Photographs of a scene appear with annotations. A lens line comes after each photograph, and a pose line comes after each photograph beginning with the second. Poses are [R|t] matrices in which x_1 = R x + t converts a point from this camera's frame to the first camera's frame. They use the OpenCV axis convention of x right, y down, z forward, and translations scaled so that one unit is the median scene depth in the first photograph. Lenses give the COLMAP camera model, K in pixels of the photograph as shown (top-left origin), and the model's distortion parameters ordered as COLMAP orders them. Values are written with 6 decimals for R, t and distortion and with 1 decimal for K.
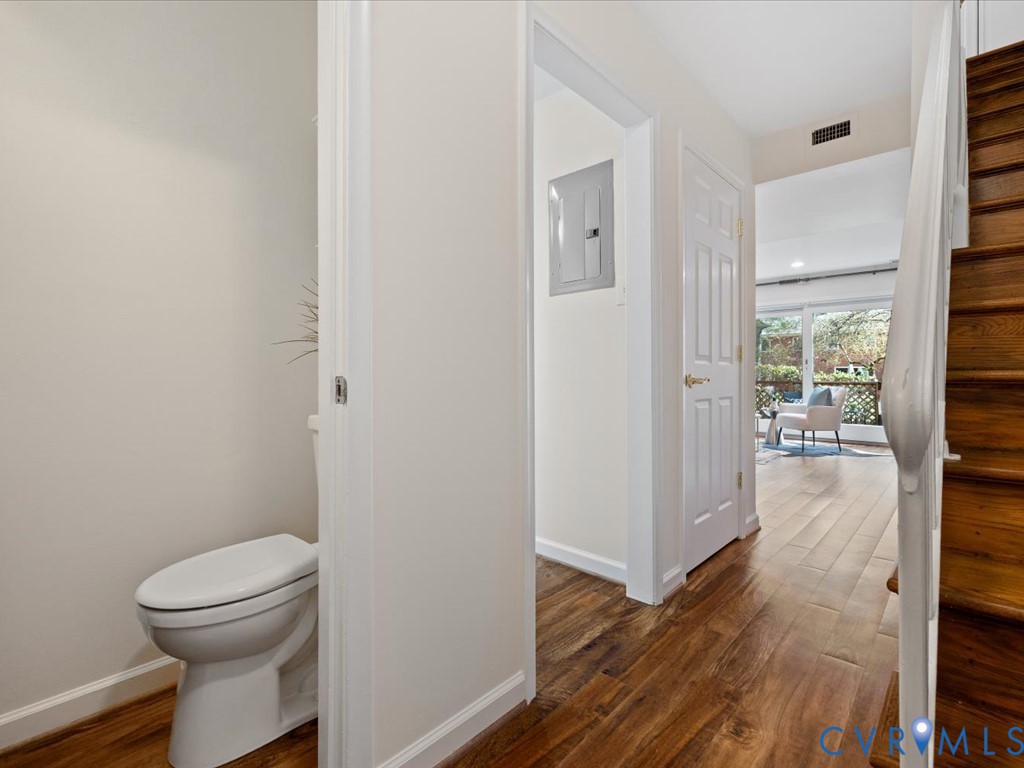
lens RADIAL K [[486.0, 0, 521.4], [0, 486.0, 369.3], [0, 0, 1]] dist [0.000714, 0.000024]
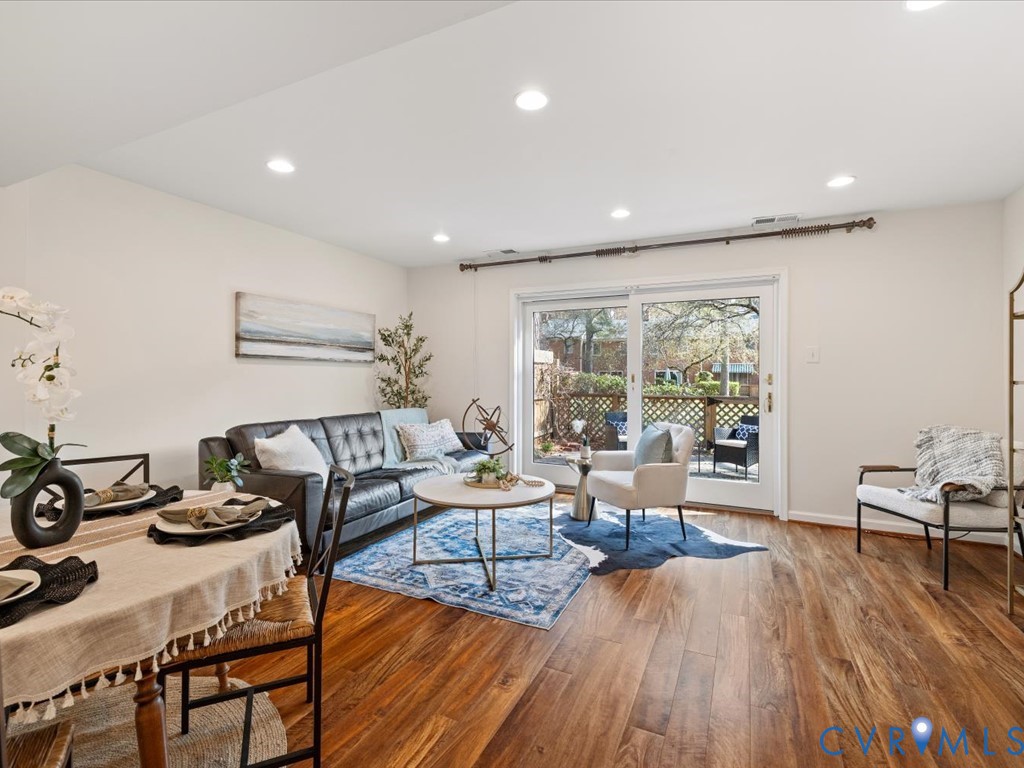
lens RADIAL K [[486.0, 0, 516.6], [0, 486.0, 374.5], [0, 0, 1]] dist [0.000714, 0.000024]
pose [[0.955854, 0.000043, 0.293842, 0.290376], [-0.002348, 0.999969, 0.007493, -0.029240], [-0.293832, -0.007852, 0.955825, 0.499871]]
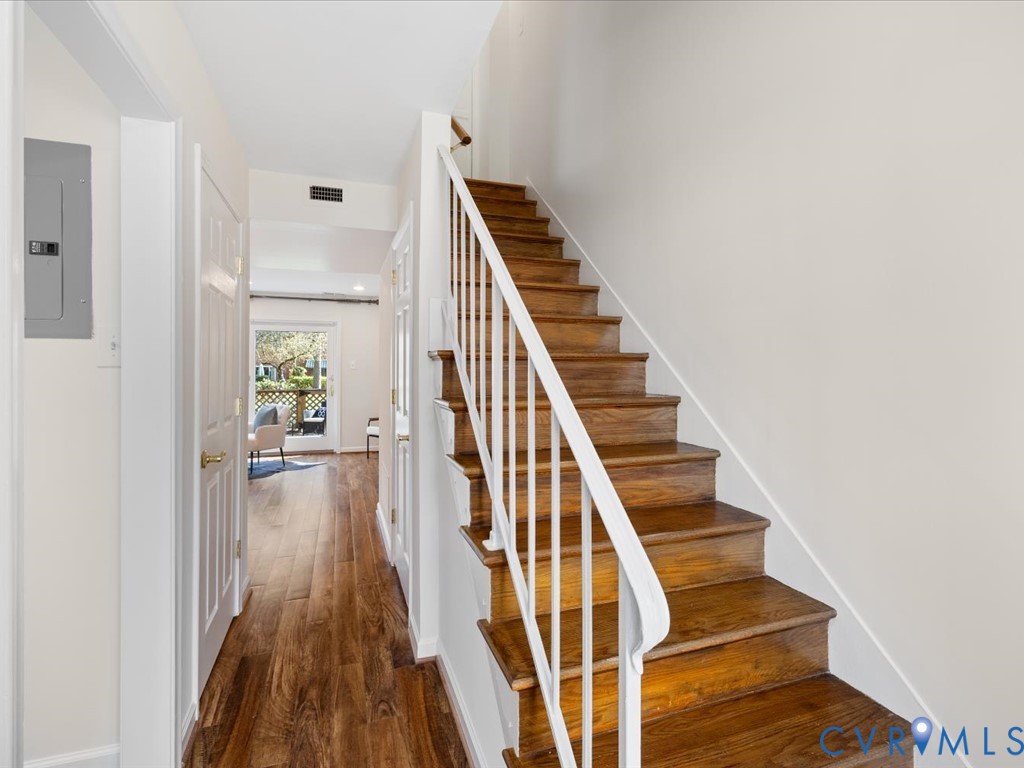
lens RADIAL K [[486.0, 0, 504.9], [0, 486.0, 365.7], [0, 0, 1]] dist [0.000714, 0.000024]
pose [[0.481742, 0.007627, 0.876280, -0.043774], [-0.008821, 0.999954, -0.003853, -0.048785], [-0.876269, -0.005873, 0.481787, 0.064942]]
